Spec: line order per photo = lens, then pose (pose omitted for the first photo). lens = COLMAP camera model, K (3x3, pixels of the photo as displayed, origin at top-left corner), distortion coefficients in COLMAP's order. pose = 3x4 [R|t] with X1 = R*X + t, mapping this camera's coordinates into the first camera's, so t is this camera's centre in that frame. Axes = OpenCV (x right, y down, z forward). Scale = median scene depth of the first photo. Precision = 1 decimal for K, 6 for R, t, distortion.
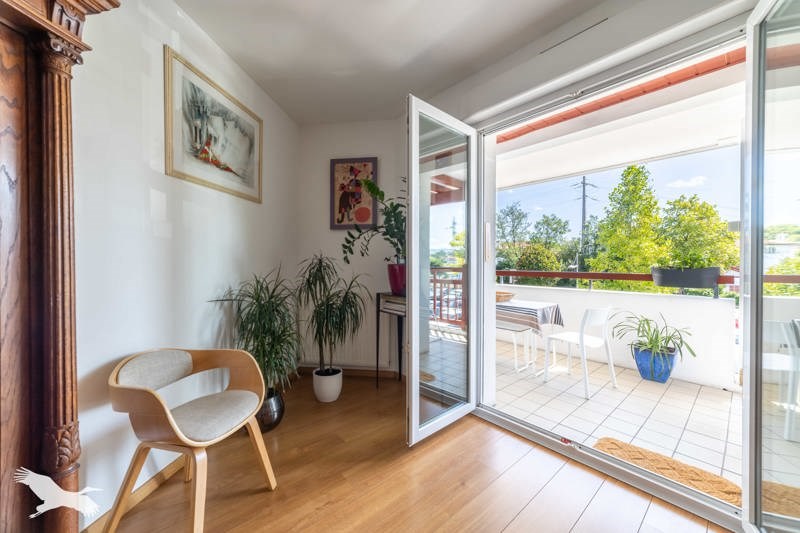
lens RADIAL K [[300.9, 0, 398.1], [0, 300.9, 264.6], [0, 0, 1]] dist [-0.028830, 0.009484]
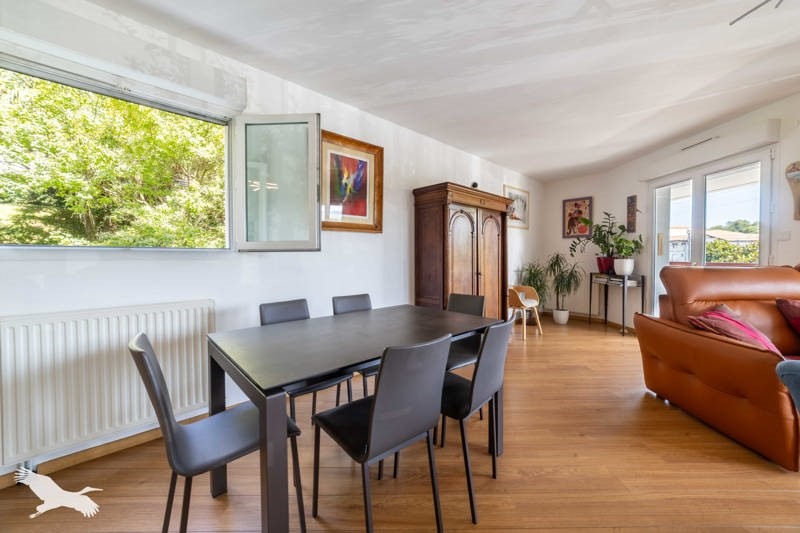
lens RADIAL K [[300.9, 0, 398.1], [0, 300.9, 264.6], [0, 0, 1]] dist [-0.028830, 0.009484]
pose [[0.761068, 0.012559, -0.648551, 0.225102], [-0.002142, 0.999856, 0.016848, 0.017391], [0.648669, -0.011433, 0.760985, -1.204223]]
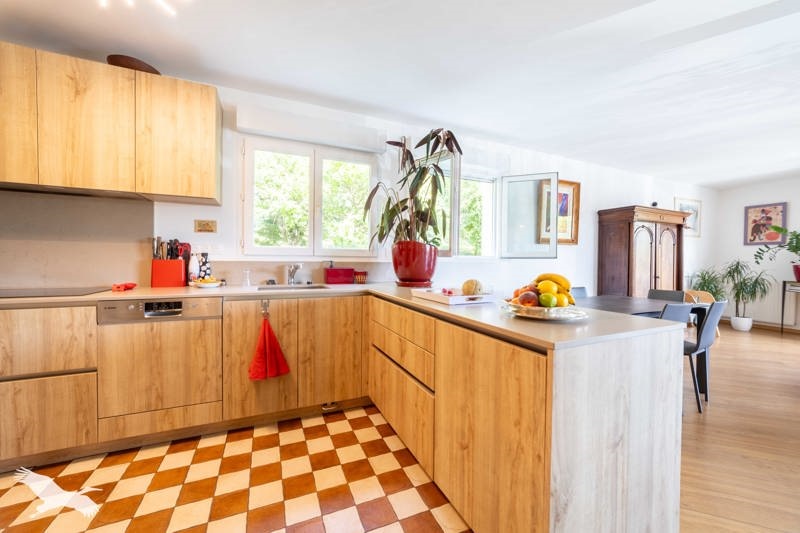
lens RADIAL K [[300.9, 0, 398.1], [0, 300.9, 264.6], [0, 0, 1]] dist [-0.028830, 0.009484]
pose [[0.500324, 0.016898, -0.865673, 0.311854], [-0.017644, 0.999801, 0.009319, 0.022236], [0.865658, 0.010612, 0.500523, -1.950435]]
